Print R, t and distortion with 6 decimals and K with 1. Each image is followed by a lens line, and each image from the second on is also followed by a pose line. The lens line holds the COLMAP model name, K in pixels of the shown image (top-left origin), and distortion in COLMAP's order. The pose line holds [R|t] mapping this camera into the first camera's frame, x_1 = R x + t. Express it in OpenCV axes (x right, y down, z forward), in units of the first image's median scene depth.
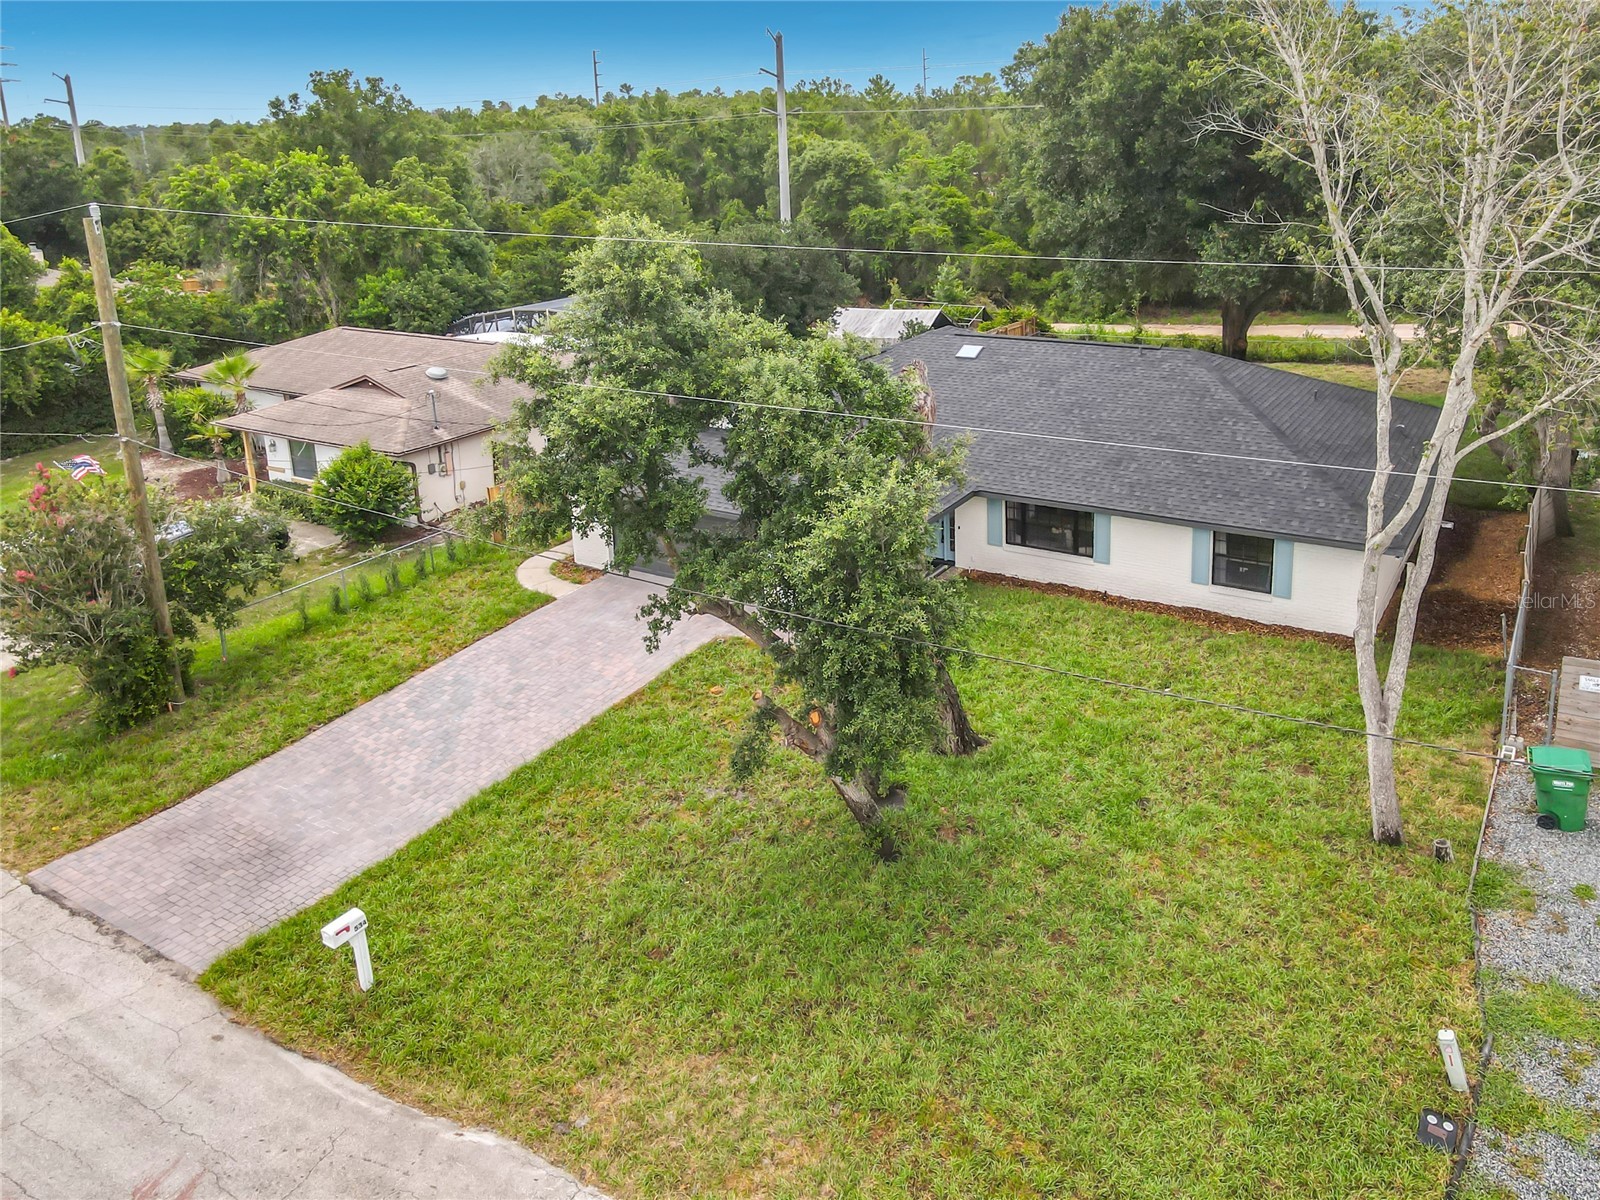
lens RADIAL K [[1182.0, 0, 800.1], [0, 1182.0, 437.5], [0, 0, 1]] dist [-0.002040, 0.004964]
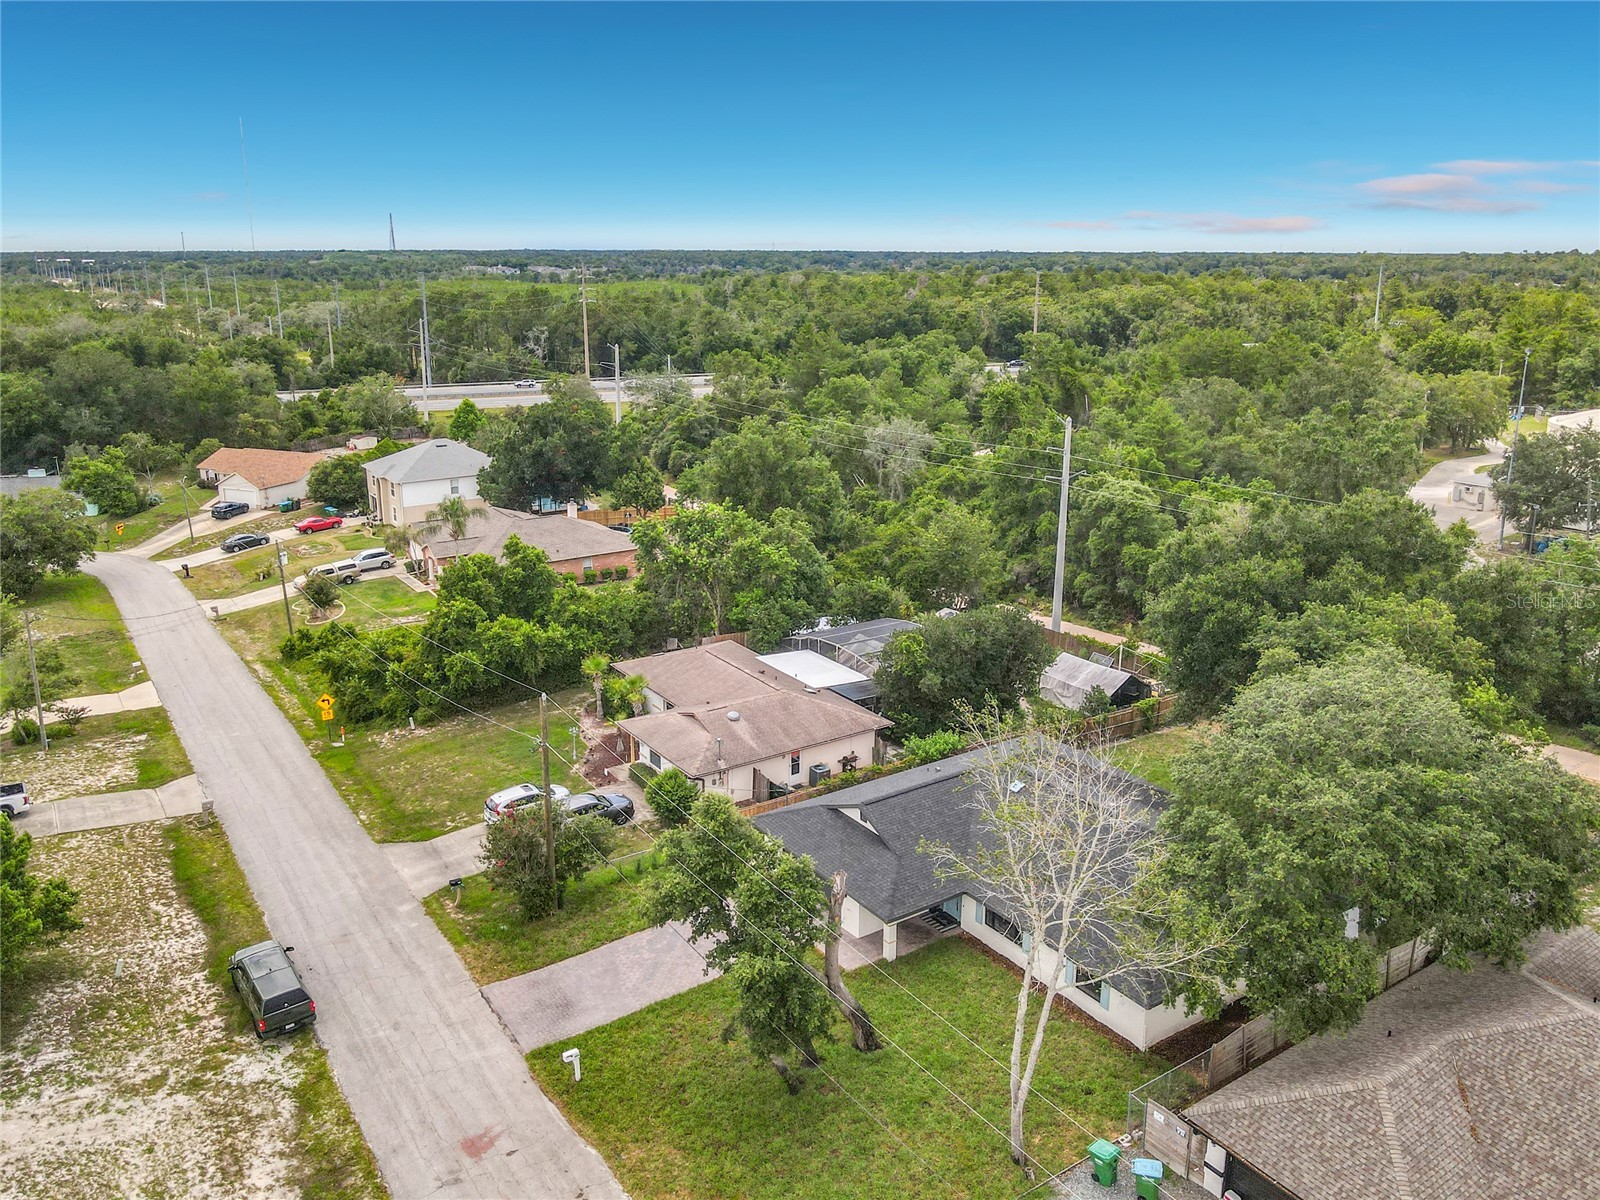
lens RADIAL K [[1204.7, 0, 797.2], [0, 1204.7, 508.8], [0, 0, 1]] dist [-0.003617, -0.005398]
pose [[0.908278, 0.120879, -0.400523, 0.616946], [-0.124897, 0.992038, 0.016168, -0.554327], [0.399289, 0.035339, 0.916144, -0.795360]]
